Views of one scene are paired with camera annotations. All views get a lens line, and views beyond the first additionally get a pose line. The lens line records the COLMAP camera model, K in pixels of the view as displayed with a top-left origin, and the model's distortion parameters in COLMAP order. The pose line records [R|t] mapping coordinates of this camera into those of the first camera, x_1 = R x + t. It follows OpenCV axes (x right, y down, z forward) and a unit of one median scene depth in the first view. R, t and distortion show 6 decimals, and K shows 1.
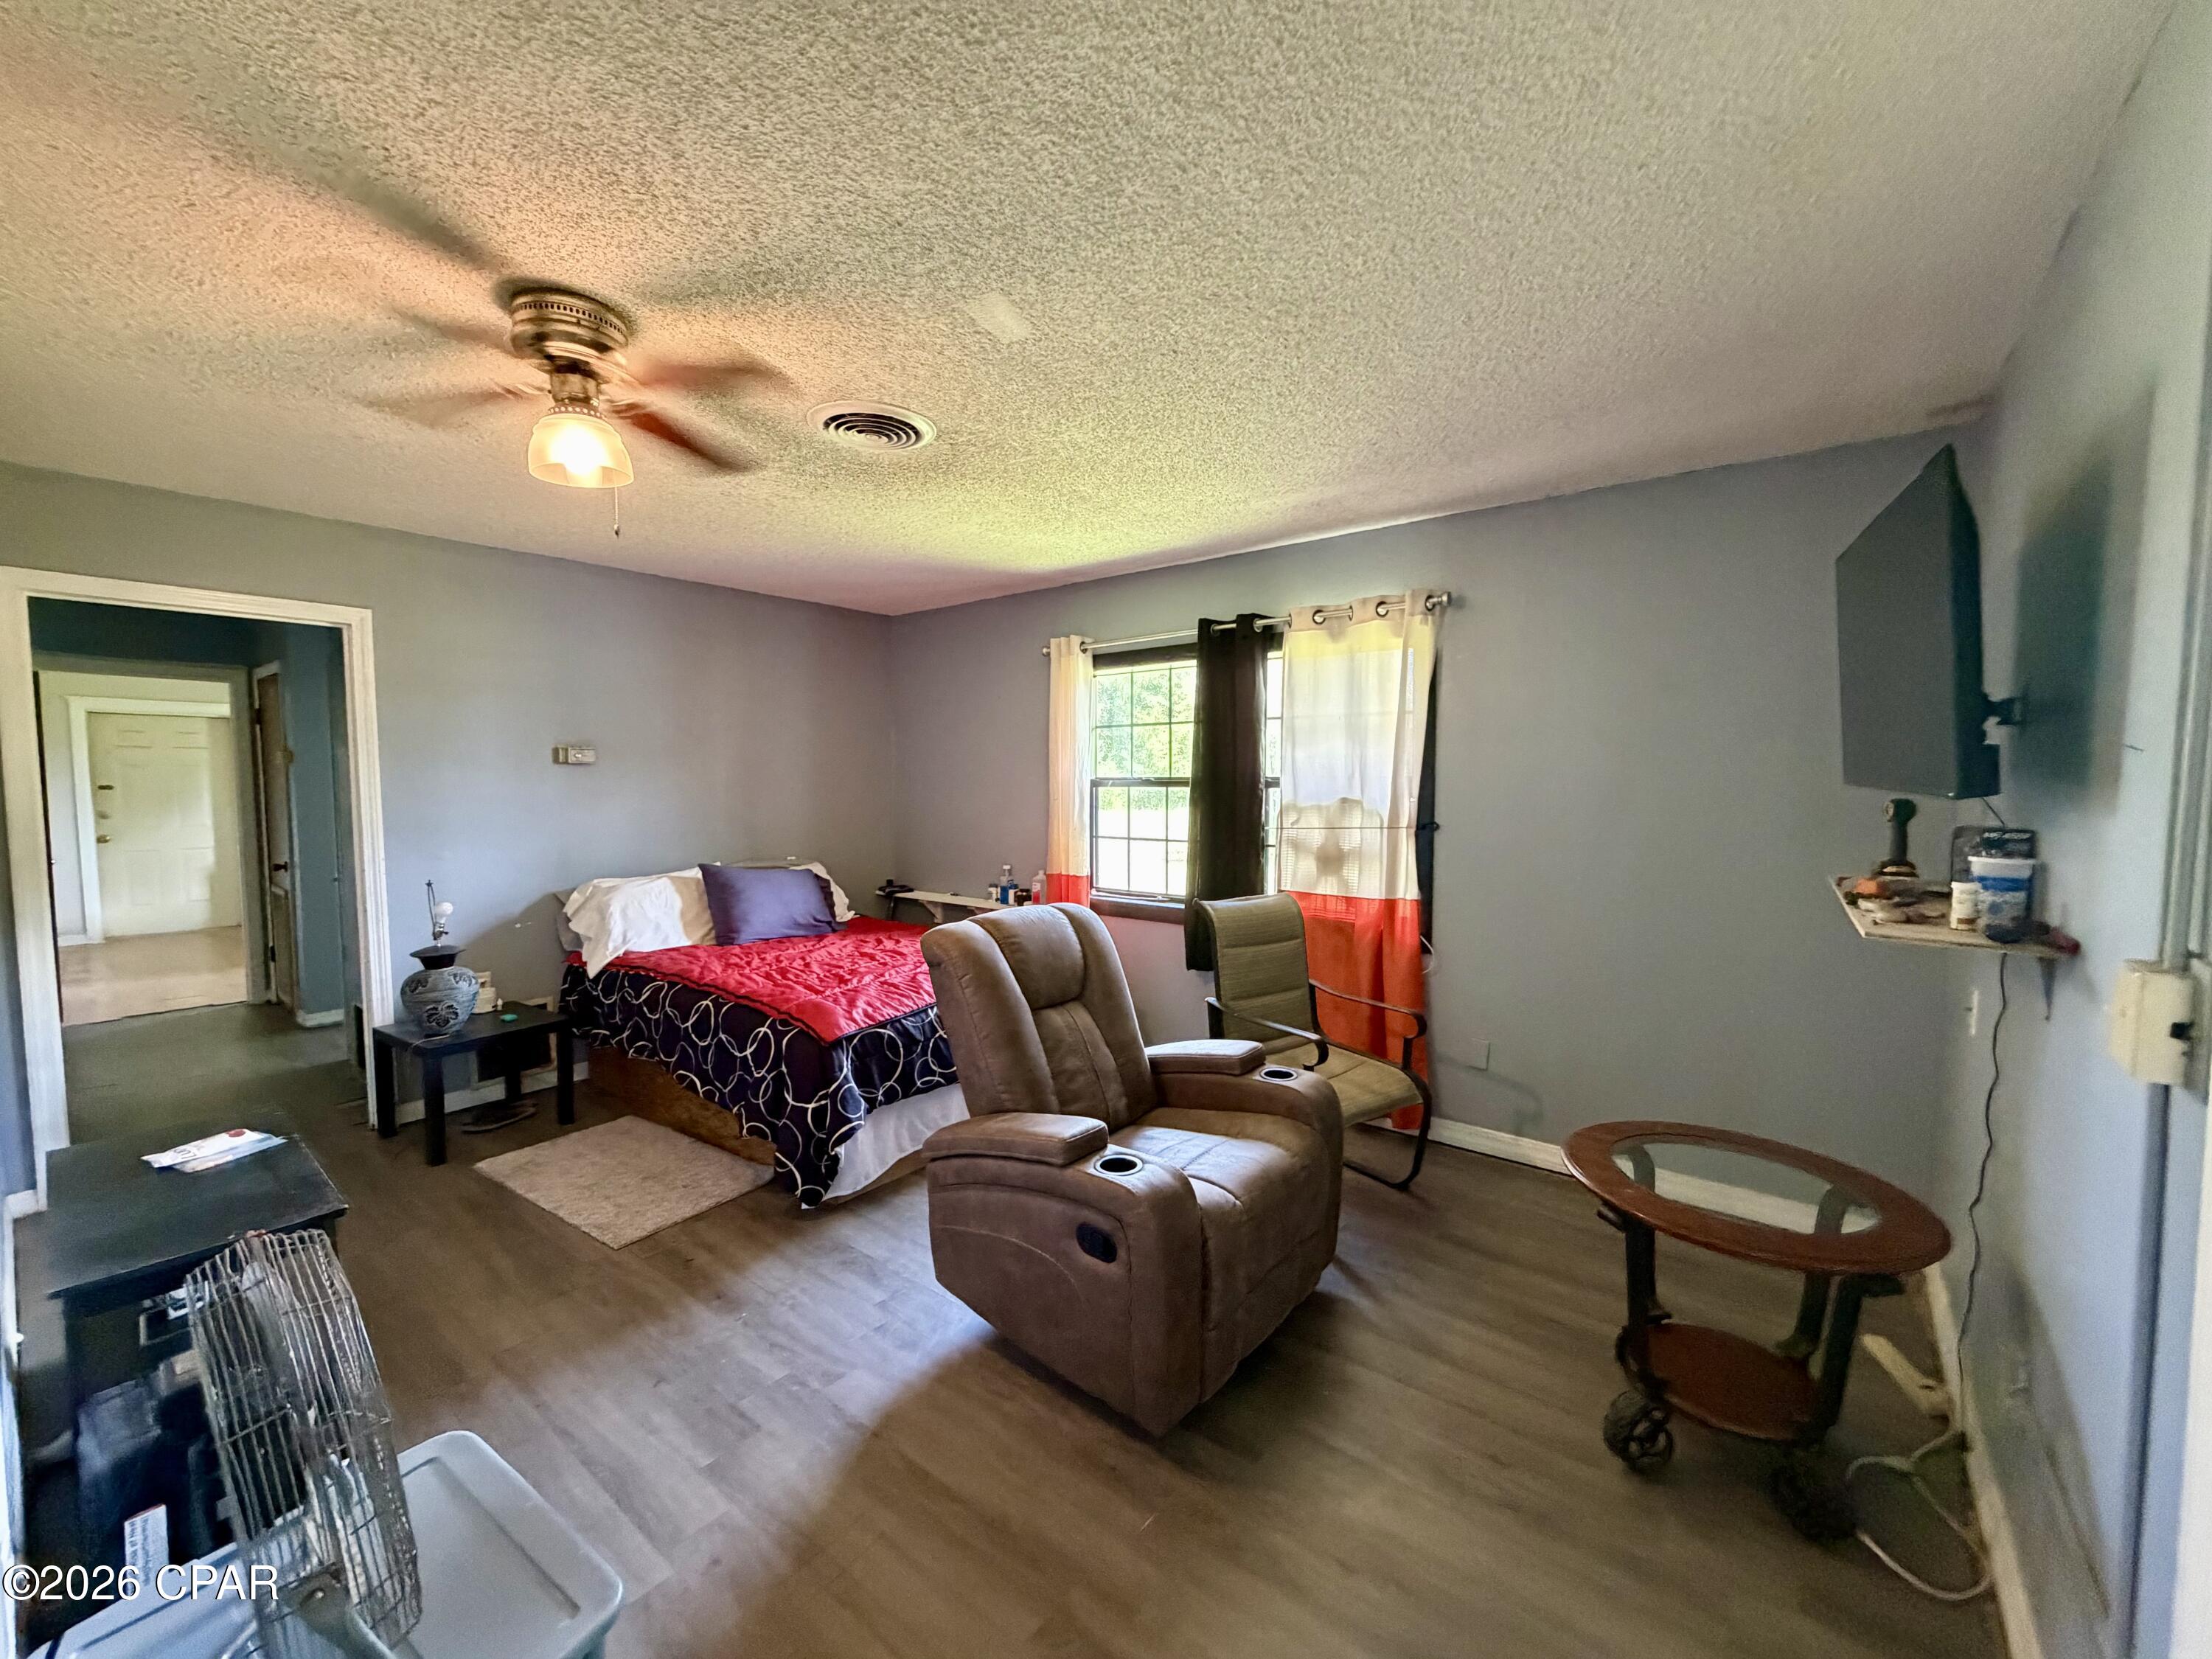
lens RADIAL K [[883.4, 0, 1098.3], [0, 883.4, 831.5], [0, 0, 1]] dist [0.000981, 0.000394]
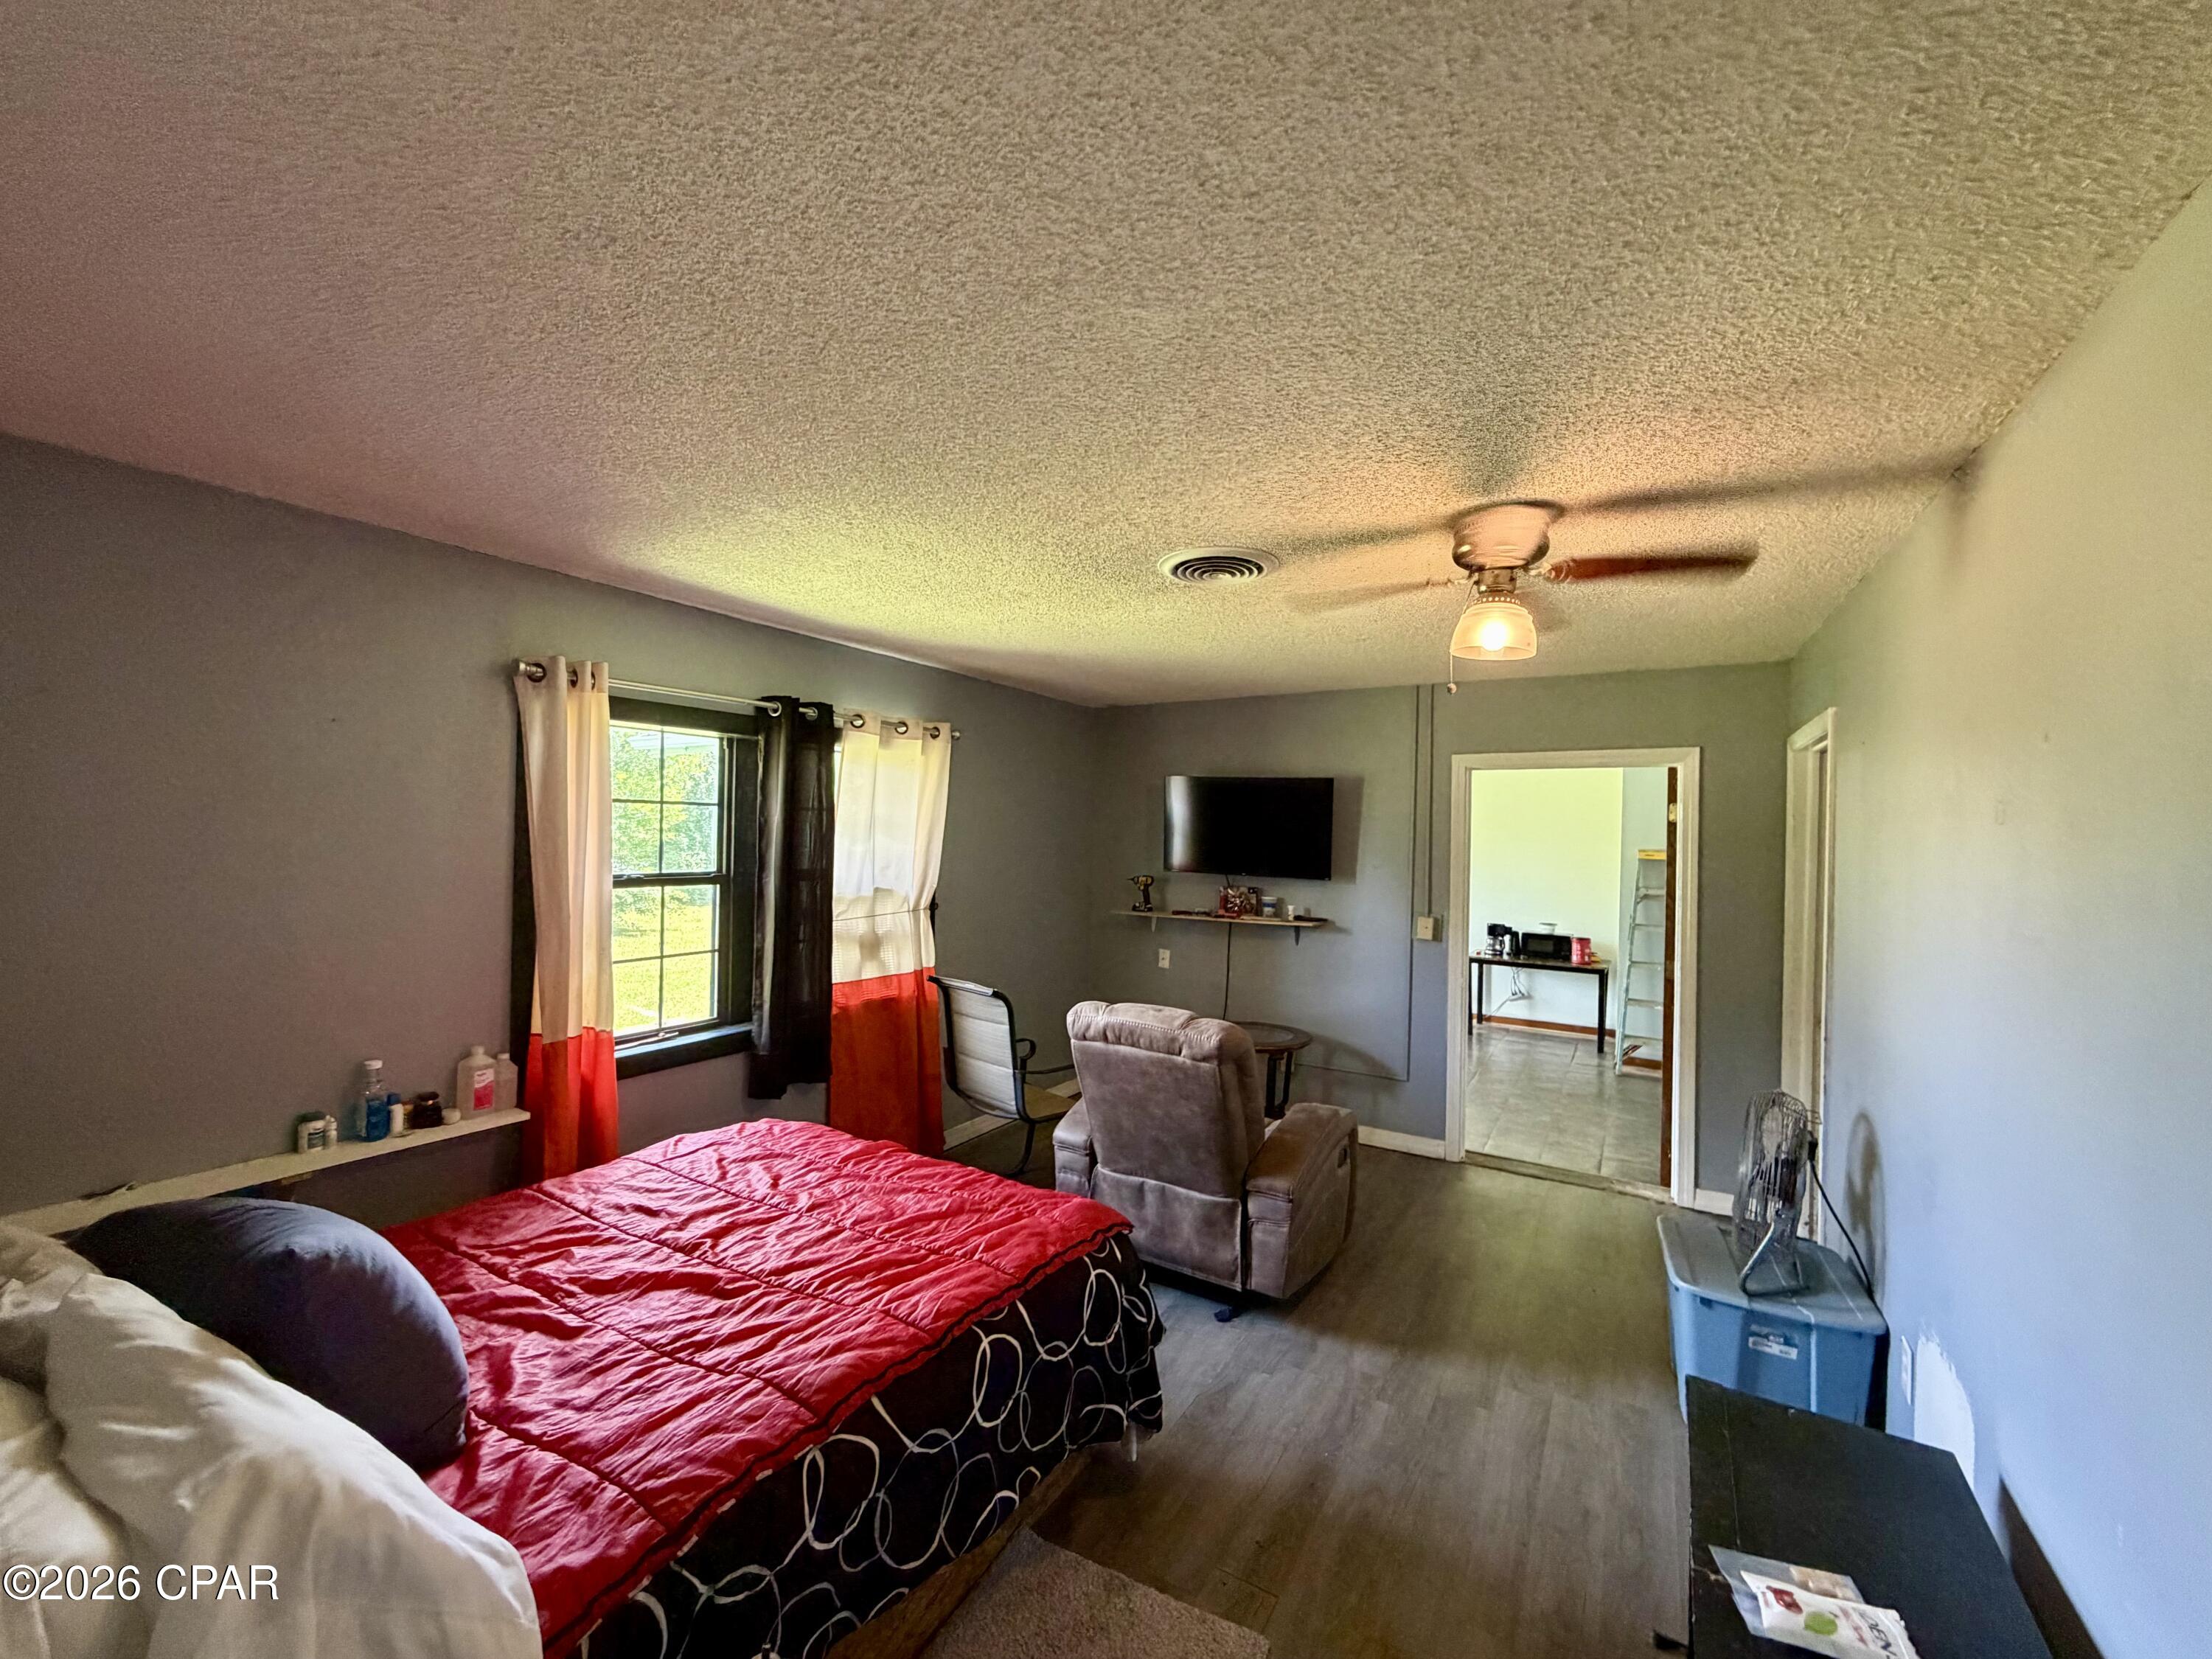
lens RADIAL K [[883.4, 0, 1098.3], [0, 883.4, 831.5], [0, 0, 1]] dist [0.000981, 0.000394]
pose [[-0.122524, 0.003016, 0.992461, -0.862696], [0.040574, 0.999175, 0.001973, -0.100356], [-0.991636, 0.040510, -0.122545, 0.861684]]
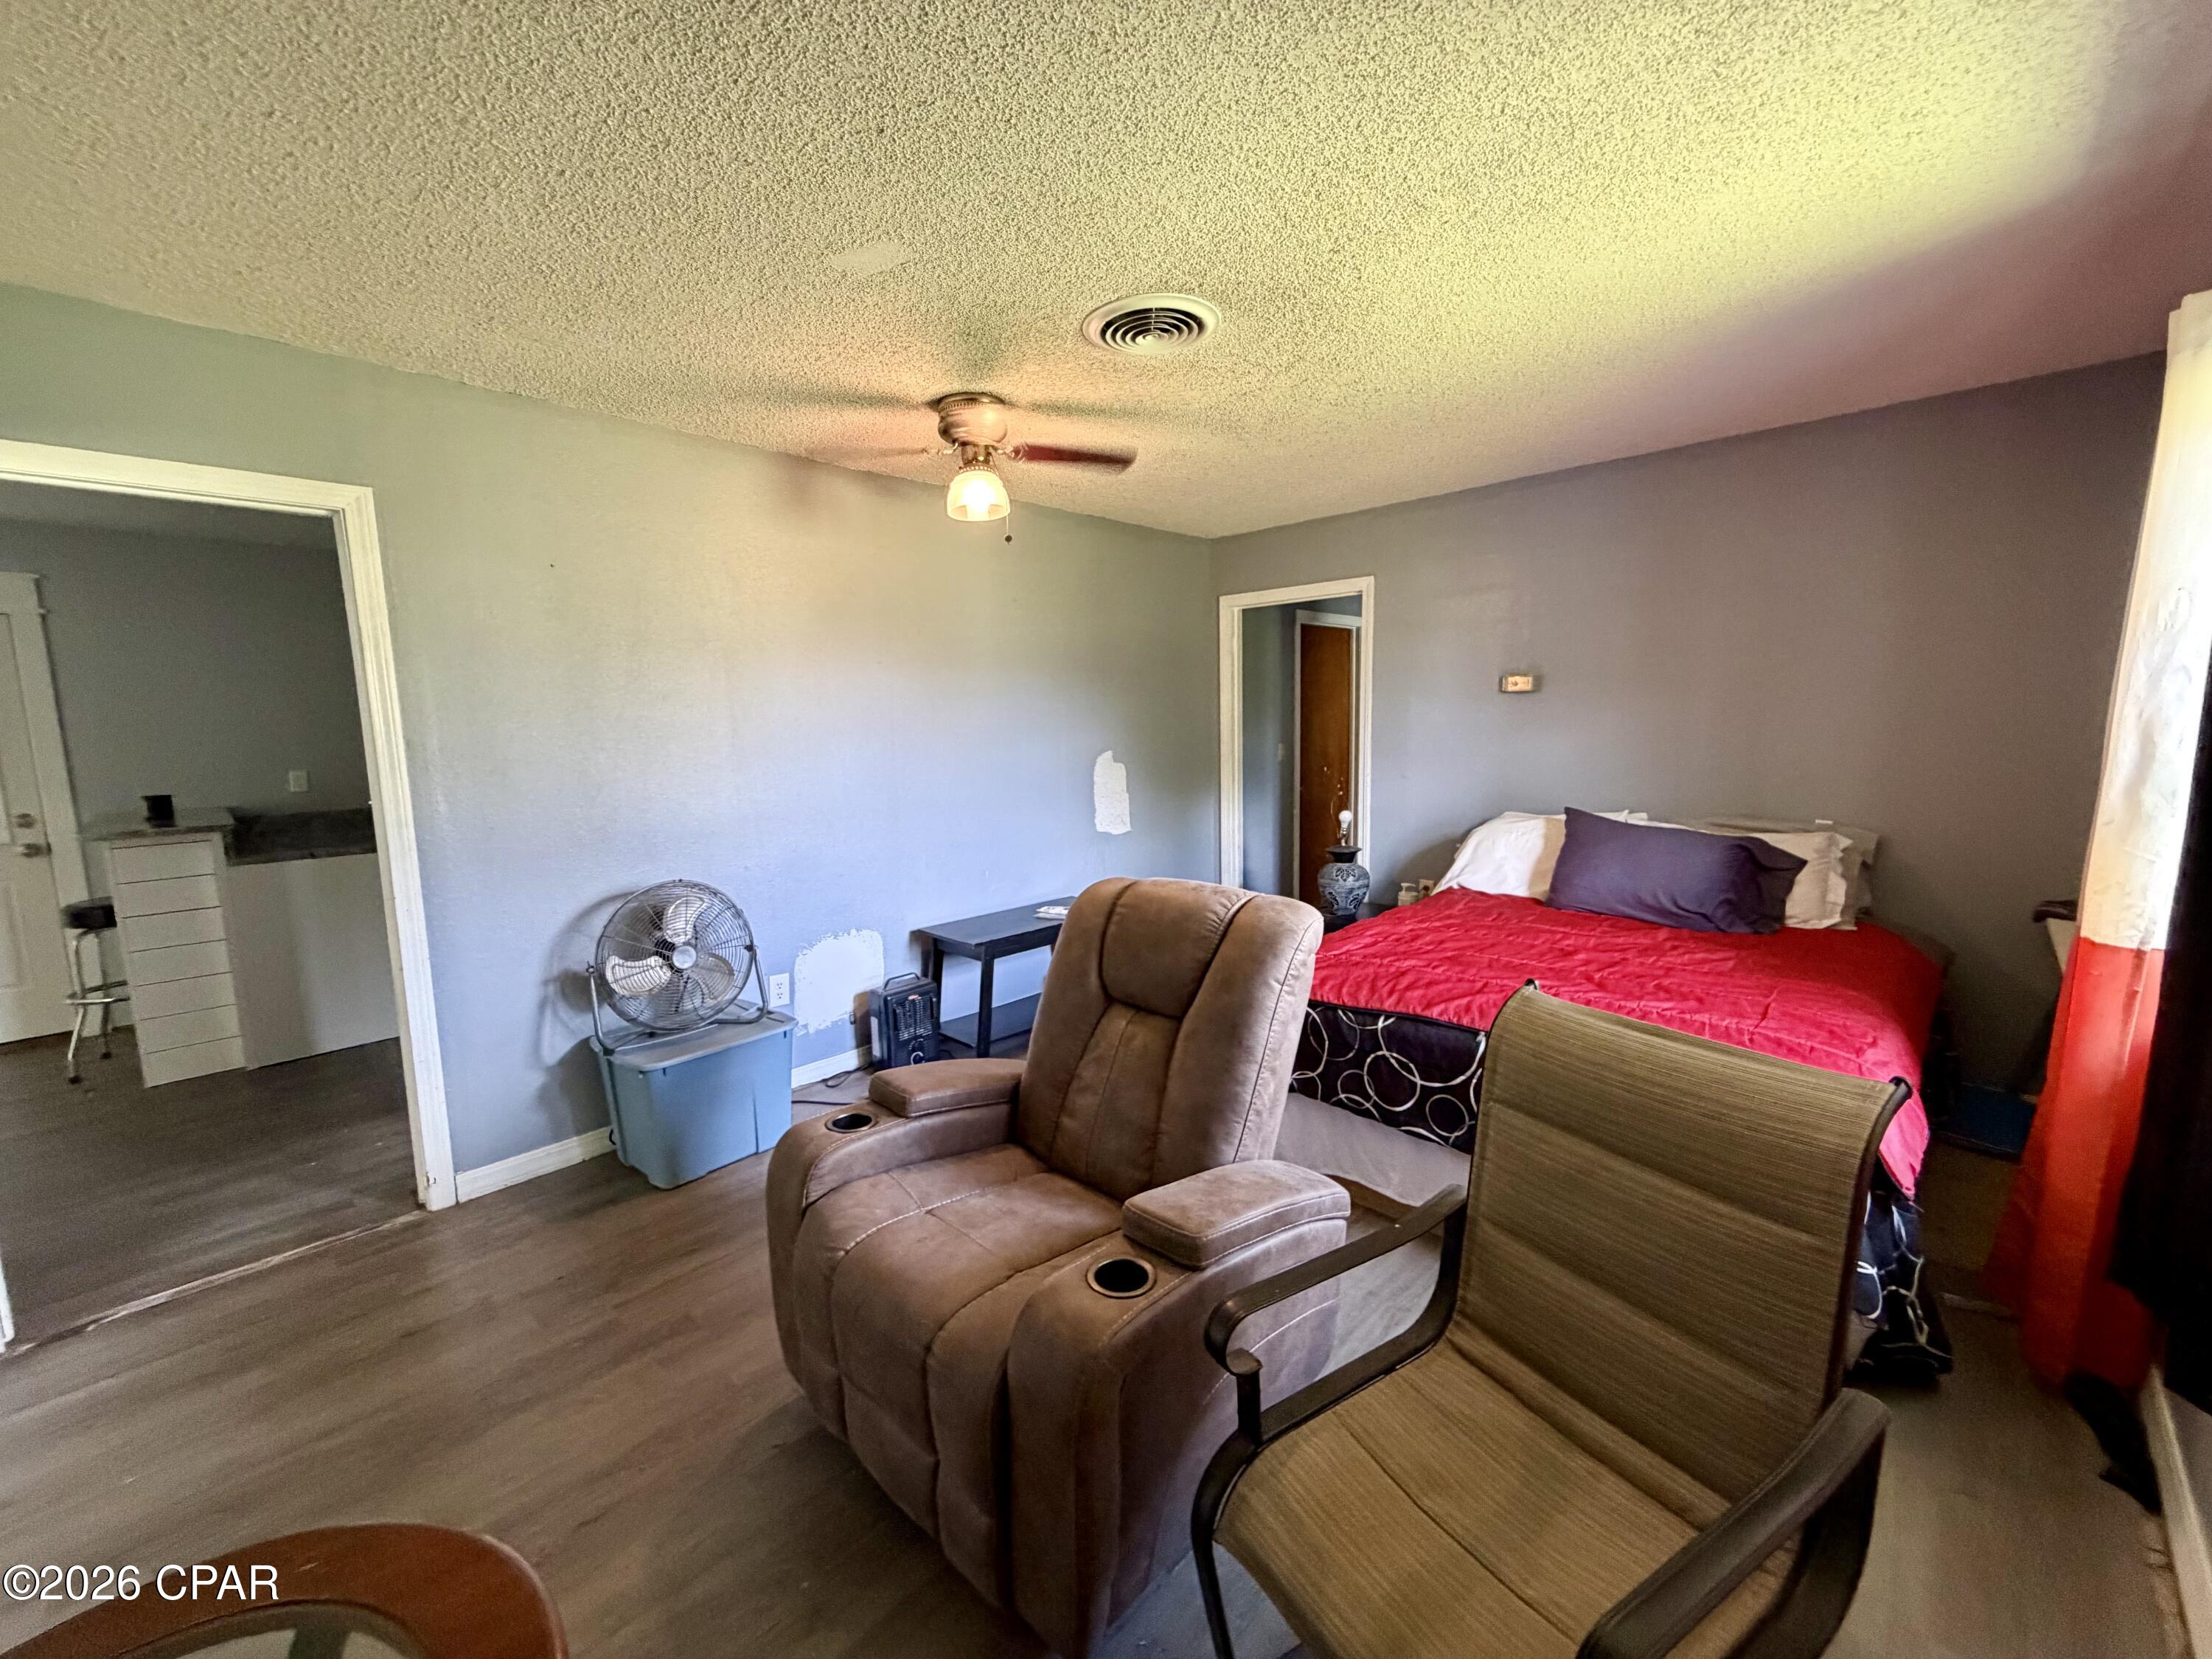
lens RADIAL K [[883.4, 0, 1098.3], [0, 883.4, 831.5], [0, 0, 1]] dist [0.000981, 0.000394]
pose [[-0.095139, 0.130250, -0.986906, 0.485928], [-0.038333, 0.990188, 0.134378, -0.041387], [0.994726, 0.050615, -0.089212, 0.714194]]
